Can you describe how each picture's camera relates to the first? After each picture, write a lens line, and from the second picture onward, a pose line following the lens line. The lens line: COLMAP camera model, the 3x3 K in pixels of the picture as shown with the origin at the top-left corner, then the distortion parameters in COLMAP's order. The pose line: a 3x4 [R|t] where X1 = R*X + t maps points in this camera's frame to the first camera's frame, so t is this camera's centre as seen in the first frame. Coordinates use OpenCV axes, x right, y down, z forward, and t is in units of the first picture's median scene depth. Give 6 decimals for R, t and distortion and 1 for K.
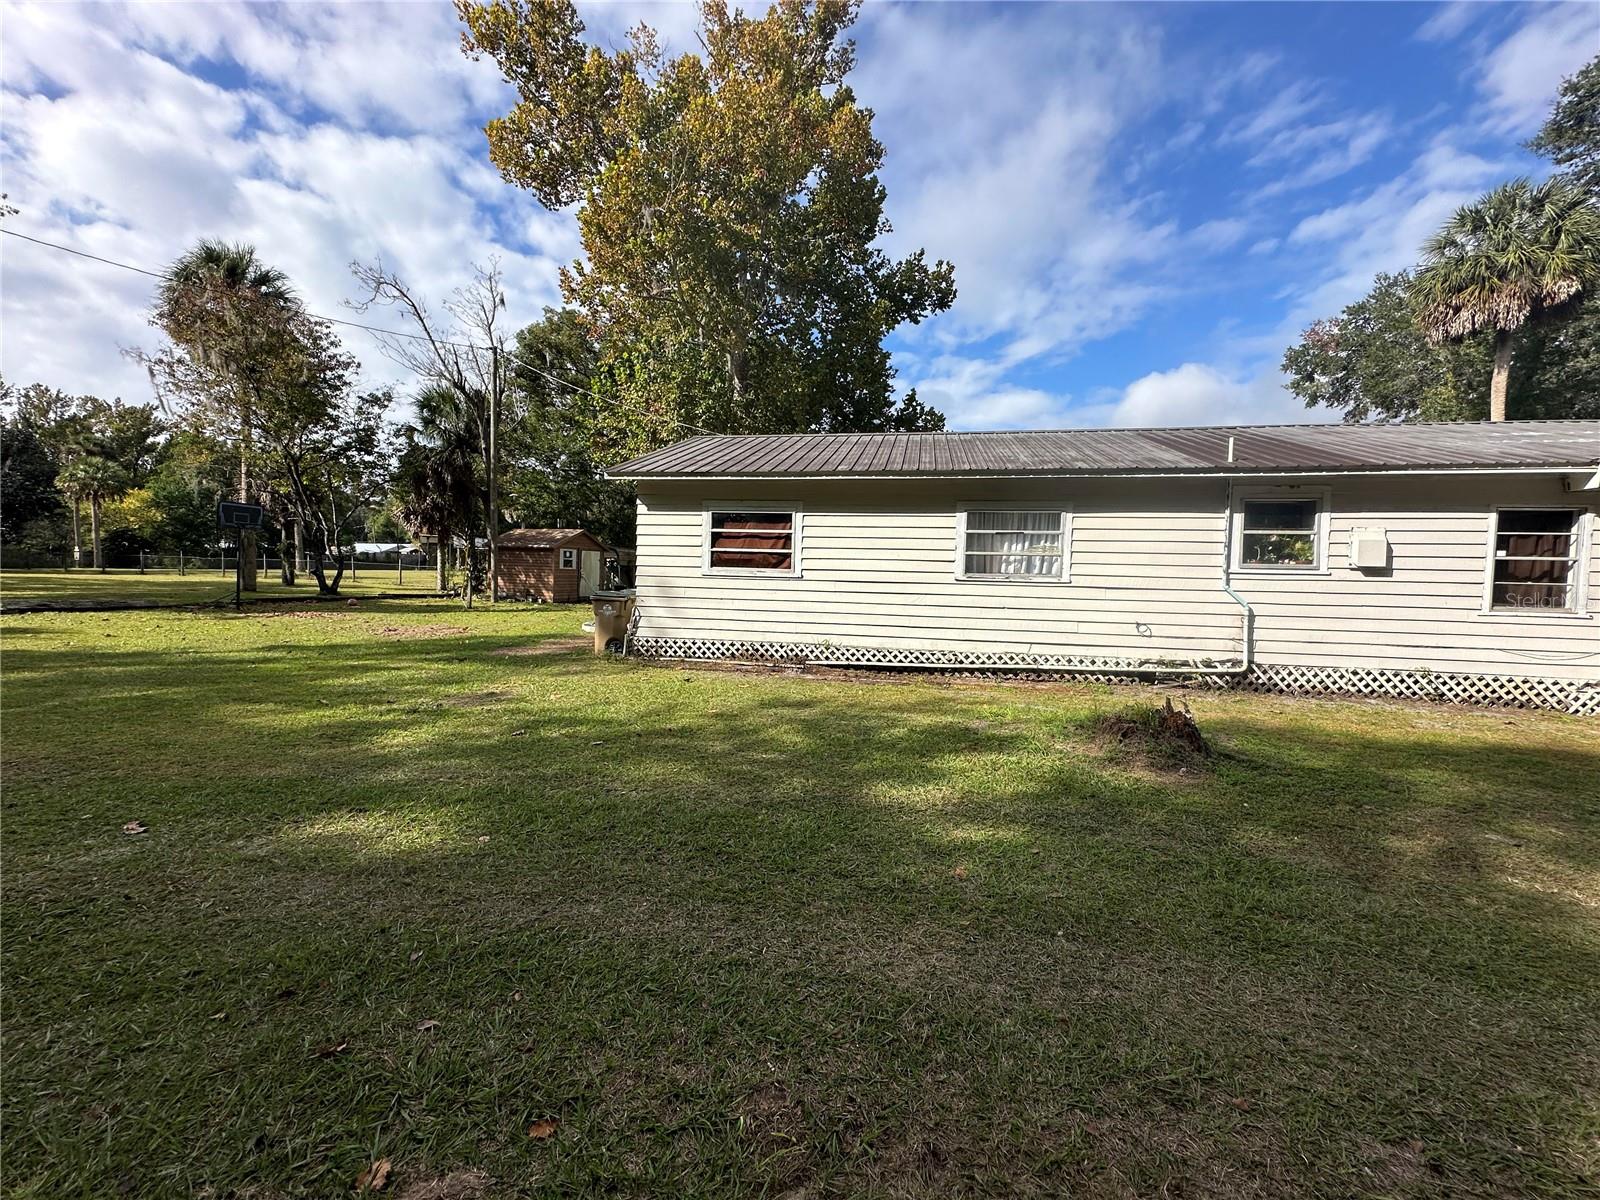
lens RADIAL K [[638.4, 0, 801.3], [0, 638.4, 601.6], [0, 0, 1]] dist [-0.003987, 0.001287]
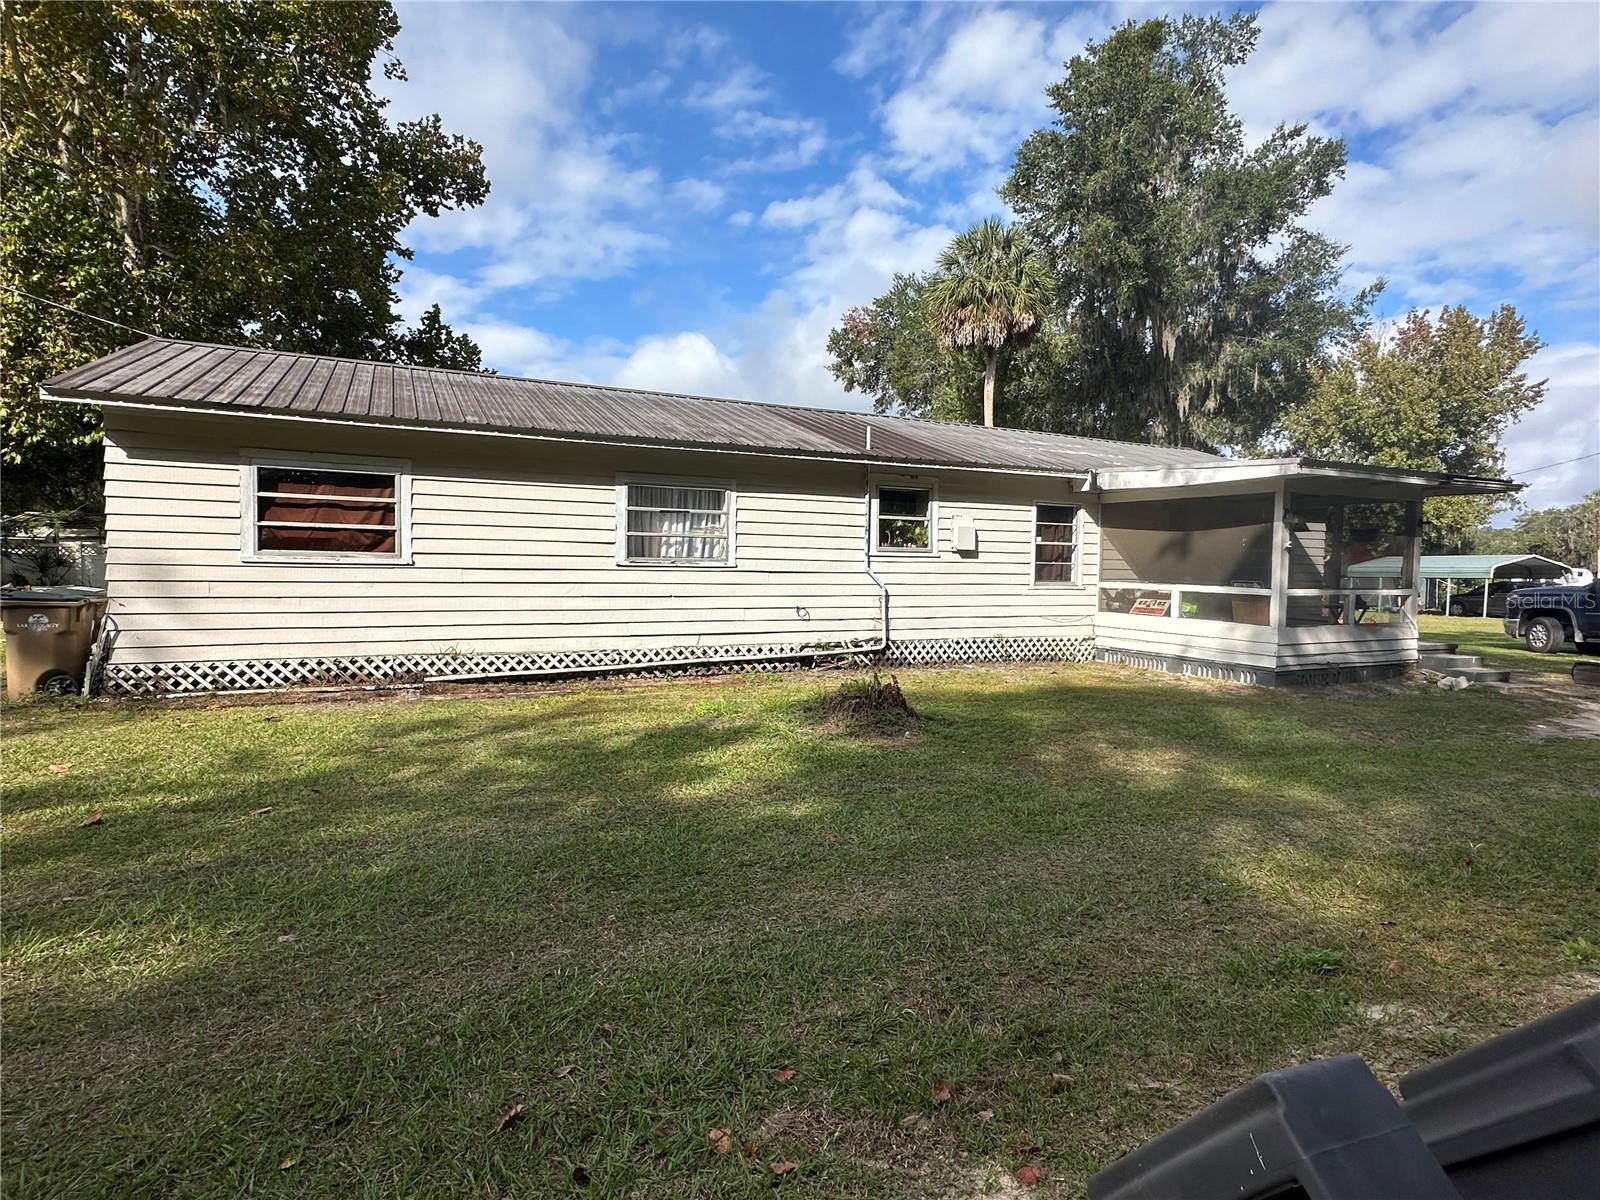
lens RADIAL K [[830.9, 0, 797.4], [0, 830.9, 604.4], [0, 0, 1]] dist [-0.000556, -0.000202]
pose [[0.802917, -0.038455, 0.594849, -0.214811], [0.031337, 0.999260, 0.022300, 0.000832], [-0.595266, 0.000736, 0.803528, -0.025491]]
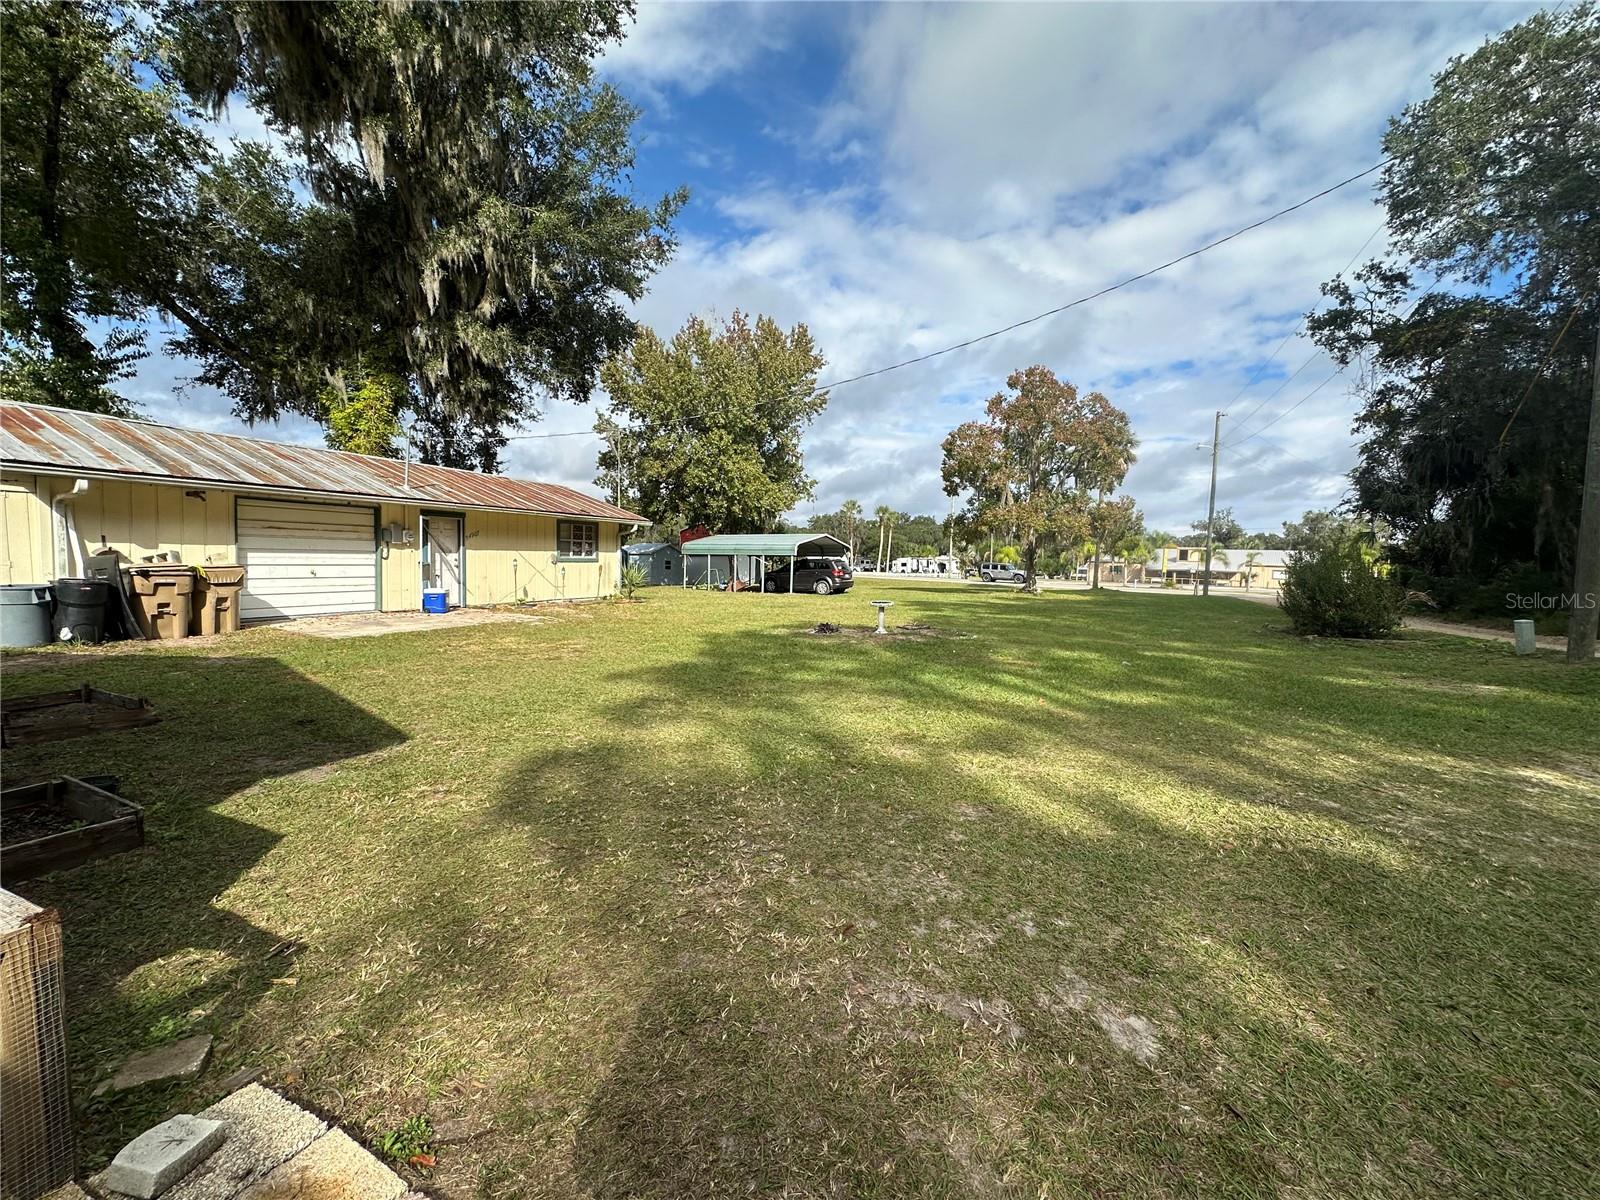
lens RADIAL K [[638.4, 0, 801.3], [0, 638.4, 601.6], [0, 0, 1]] dist [-0.003987, 0.001287]
pose [[0.225840, -0.080102, 0.970866, 1.841091], [0.034007, 0.996655, 0.074319, 0.071983], [-0.973571, 0.016232, 0.227808, 0.483828]]
